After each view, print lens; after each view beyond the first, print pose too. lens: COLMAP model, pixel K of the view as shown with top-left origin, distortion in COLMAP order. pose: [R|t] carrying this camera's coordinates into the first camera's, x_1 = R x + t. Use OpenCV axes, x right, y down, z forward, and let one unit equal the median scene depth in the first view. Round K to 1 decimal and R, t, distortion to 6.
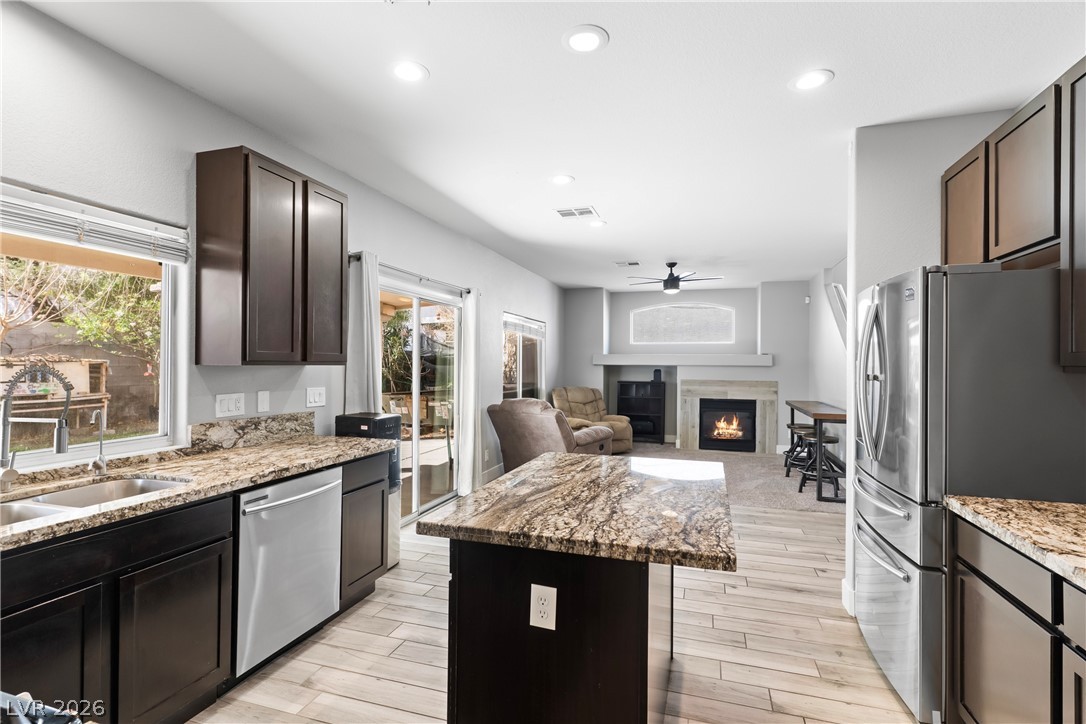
lens RADIAL K [[513.5, 0, 546.7], [0, 513.5, 362.1], [0, 0, 1]] dist [-0.013895, 0.000435]
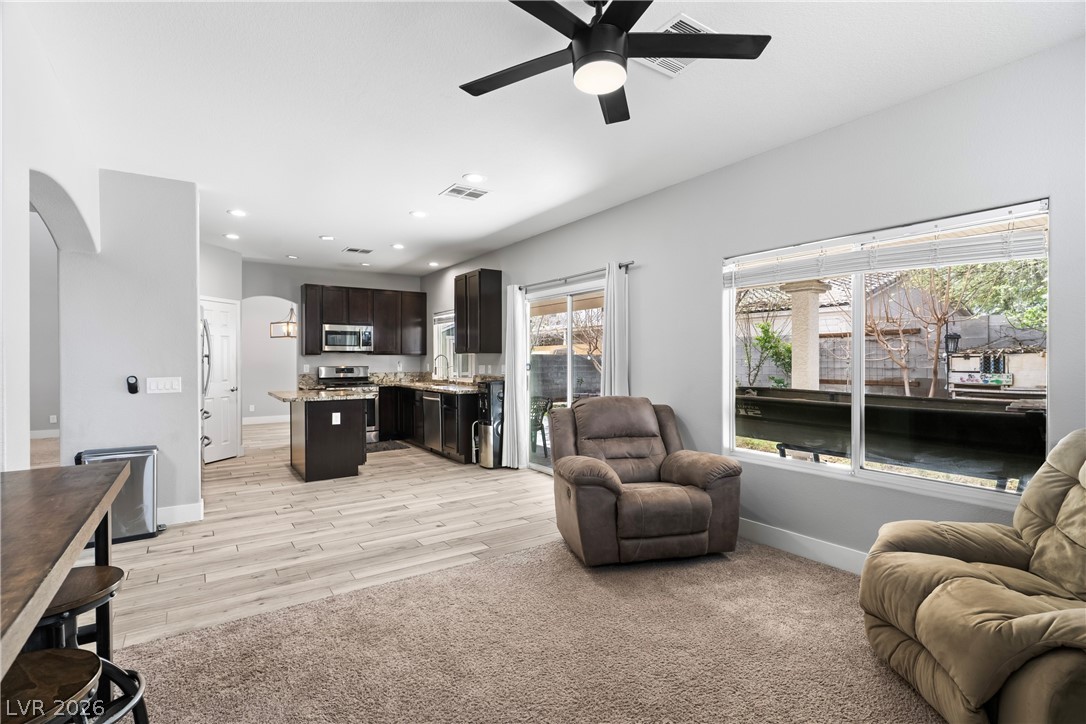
lens RADIAL K [[513.5, 0, 548.4], [0, 513.5, 363.5], [0, 0, 1]] dist [-0.013895, 0.000435]
pose [[-0.612389, 0.001477, -0.790555, 0.388820], [0.002925, 0.999996, -0.000397, 0.017614], [0.790551, -0.002555, -0.612391, 0.915857]]
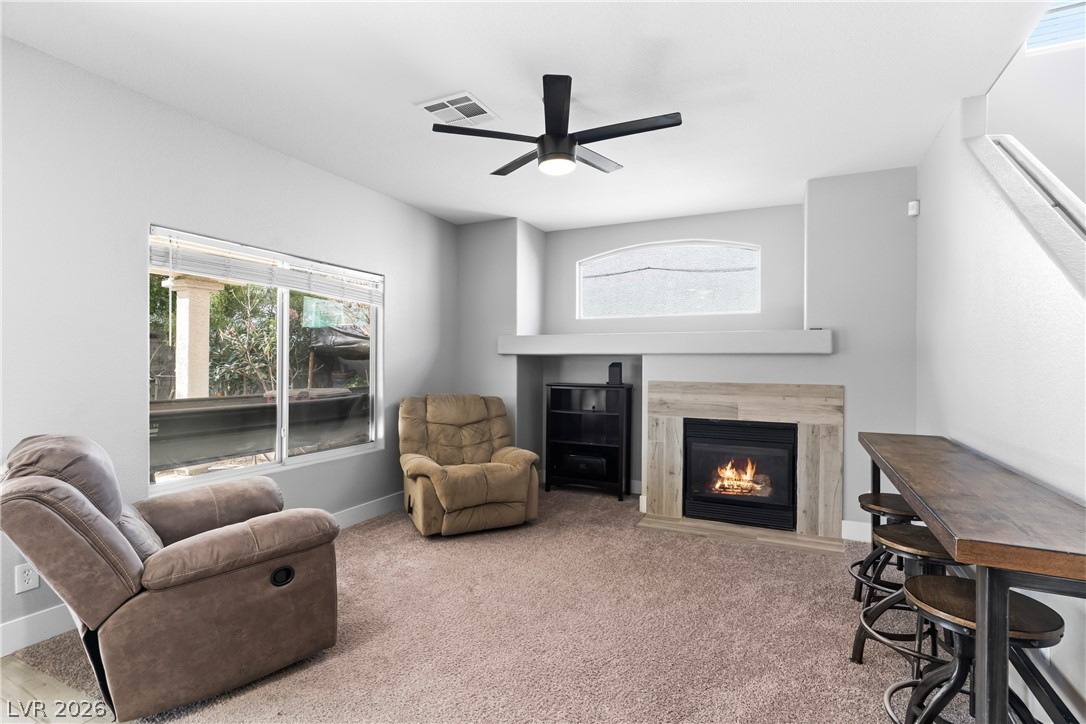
lens RADIAL K [[513.5, 0, 545.0], [0, 513.5, 361.8], [0, 0, 1]] dist [-0.013895, 0.000435]
pose [[0.990691, -0.002576, -0.136109, 0.233261], [0.002774, 0.999995, 0.001266, 0.013669], [0.136105, -0.001632, 0.990693, 0.477700]]
